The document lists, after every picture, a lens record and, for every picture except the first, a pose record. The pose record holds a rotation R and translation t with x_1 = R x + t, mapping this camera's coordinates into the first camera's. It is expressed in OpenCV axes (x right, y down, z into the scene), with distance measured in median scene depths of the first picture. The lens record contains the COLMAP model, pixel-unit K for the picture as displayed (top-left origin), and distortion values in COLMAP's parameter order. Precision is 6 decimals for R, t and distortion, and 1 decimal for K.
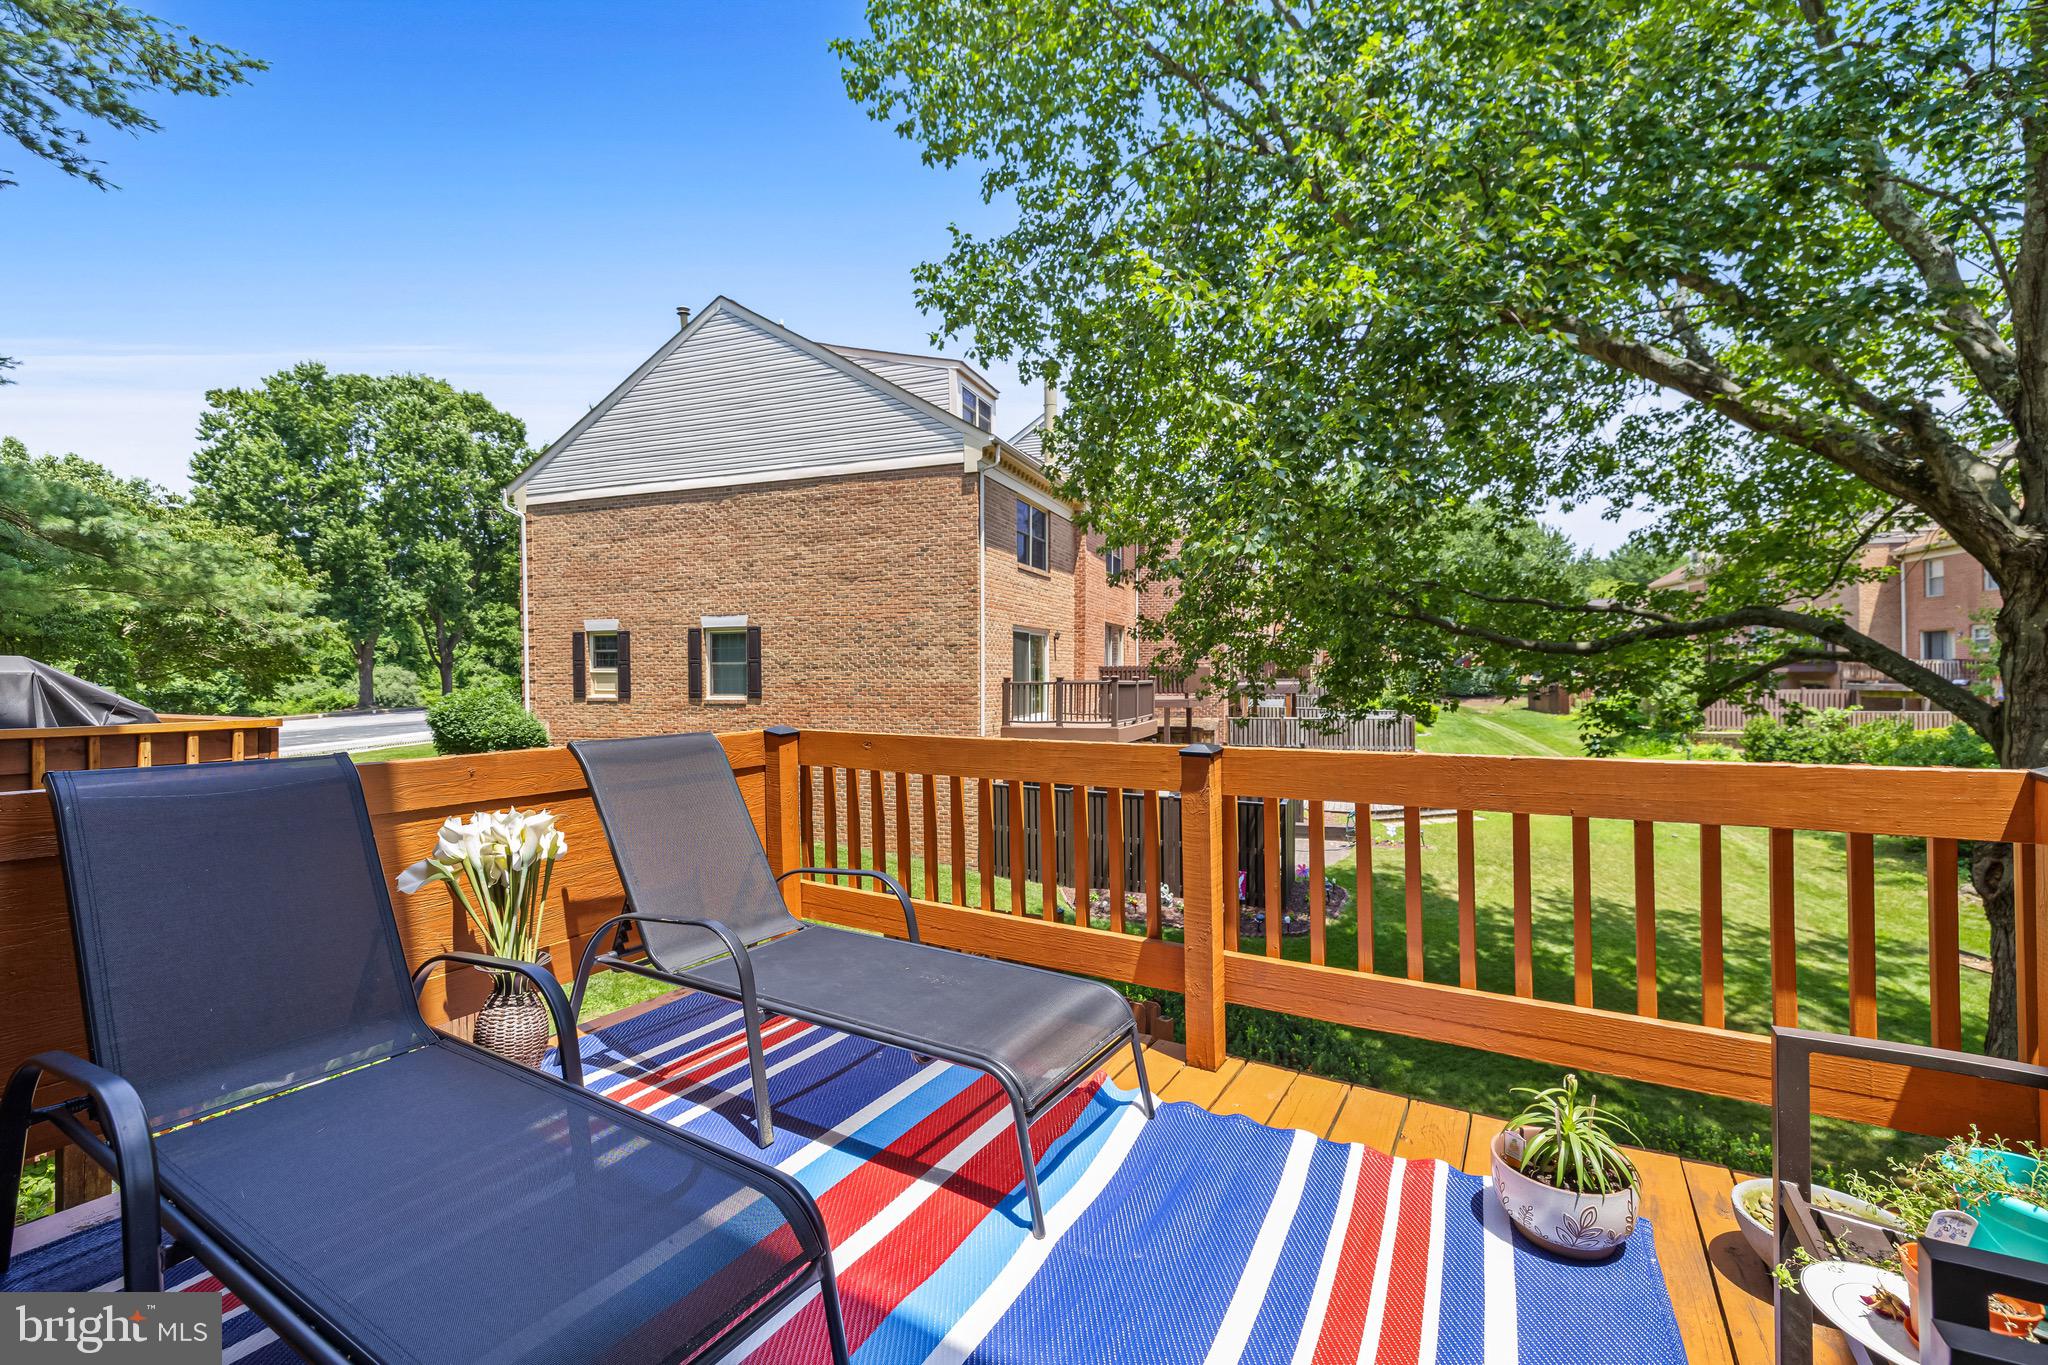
lens RADIAL K [[883.8, 0, 1023.8], [0, 883.8, 677.3], [0, 0, 1]] dist [0.000498, 0.000290]
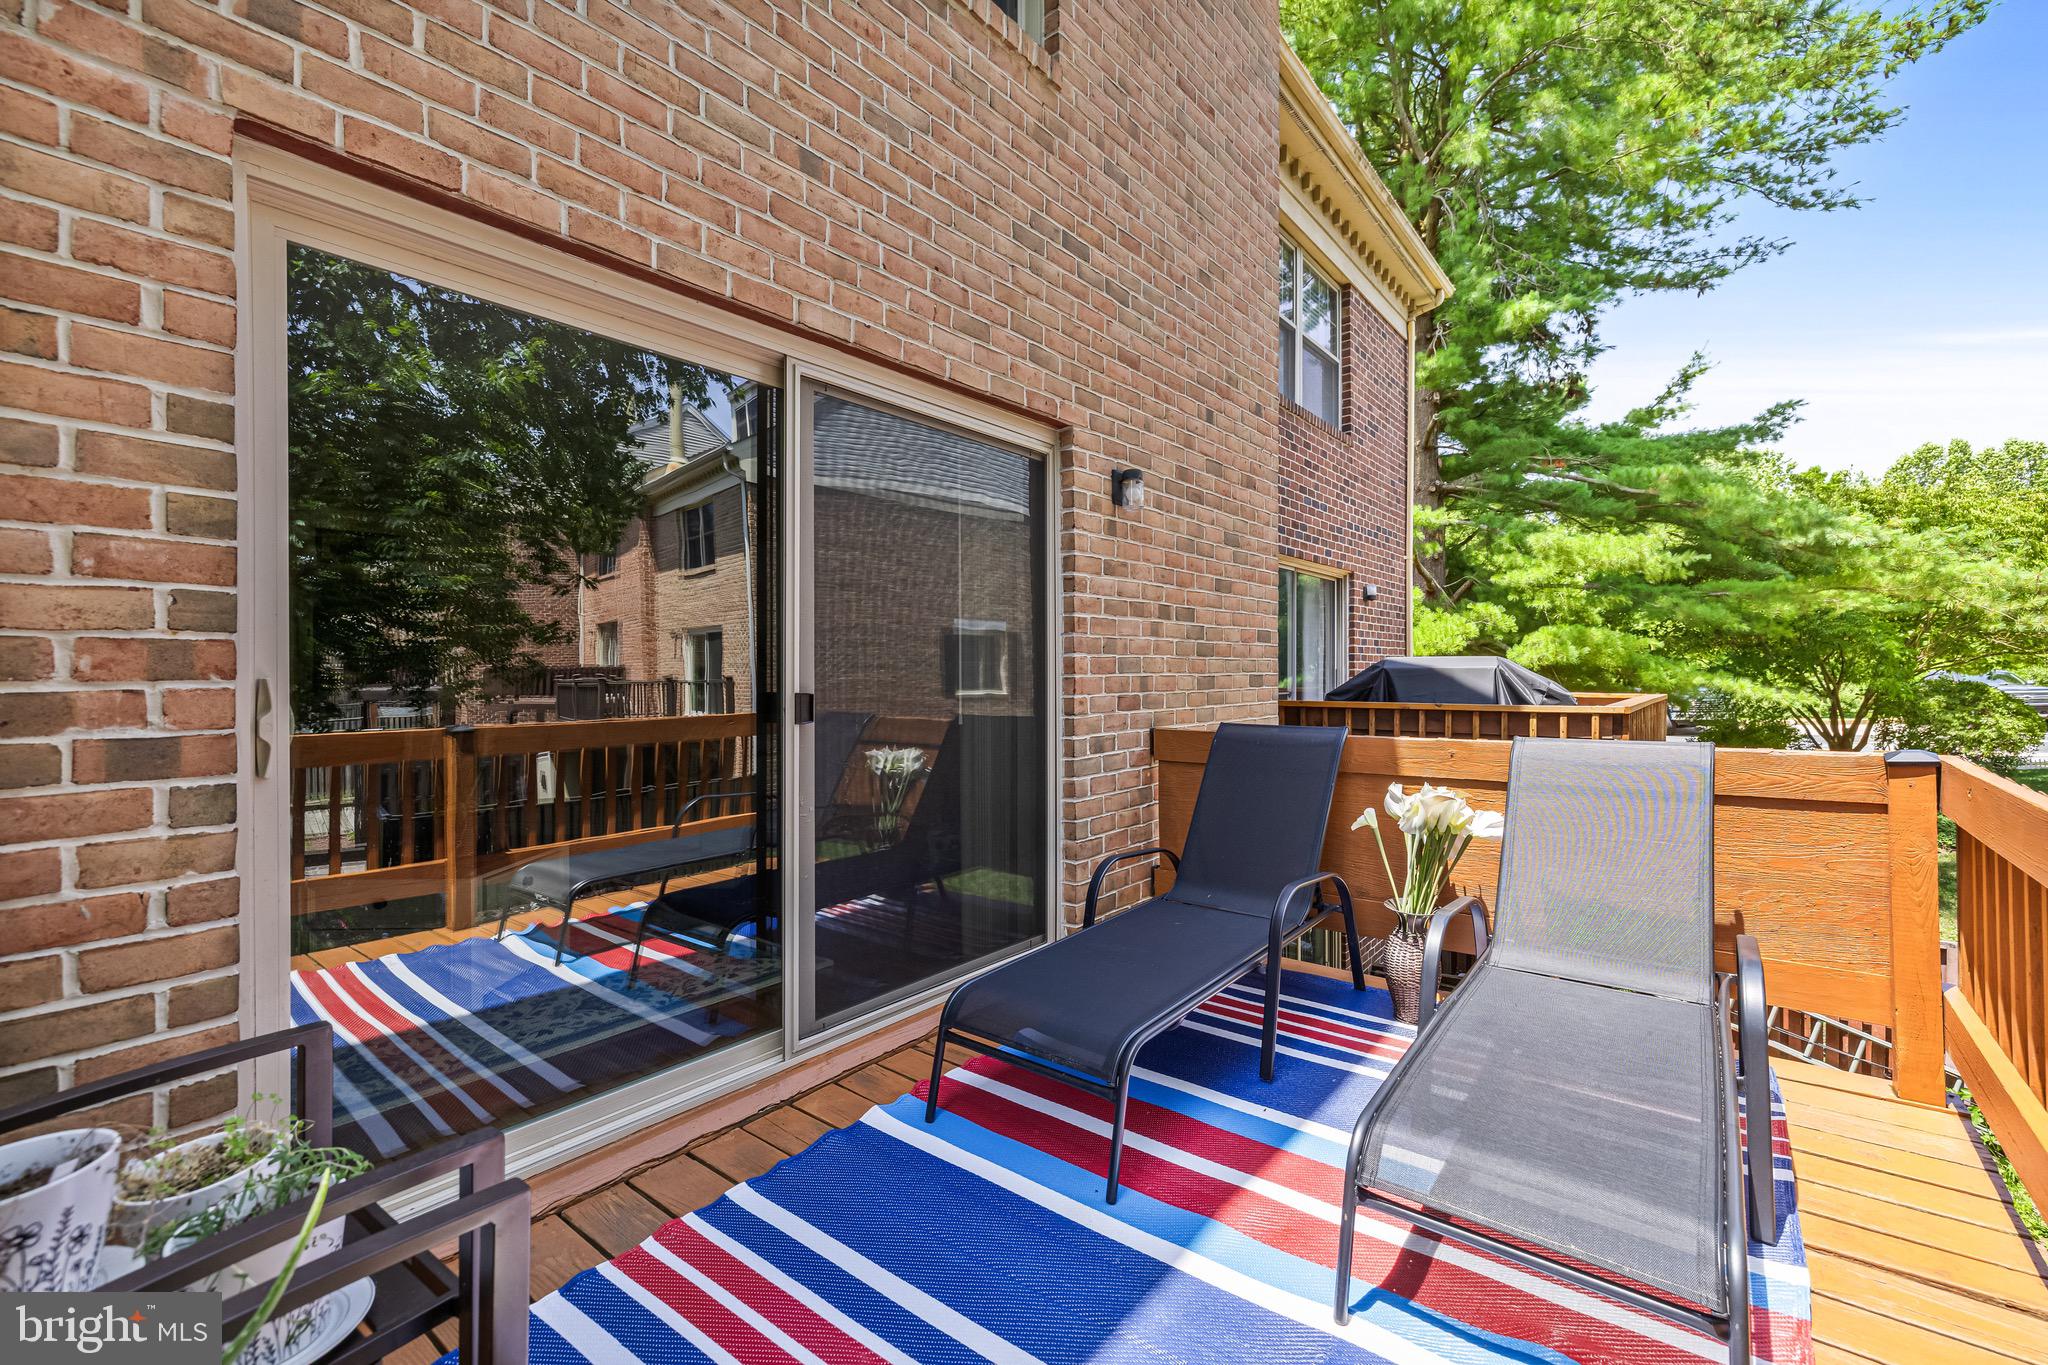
lens RADIAL K [[883.8, 0, 1023.7], [0, 883.8, 676.5], [0, 0, 1]] dist [0.000498, 0.000290]
pose [[-0.127979, 0.007754, -0.991747, 0.454535], [0.010403, 0.999925, 0.006475, -0.008297], [0.991722, -0.009488, -0.128050, 0.396294]]
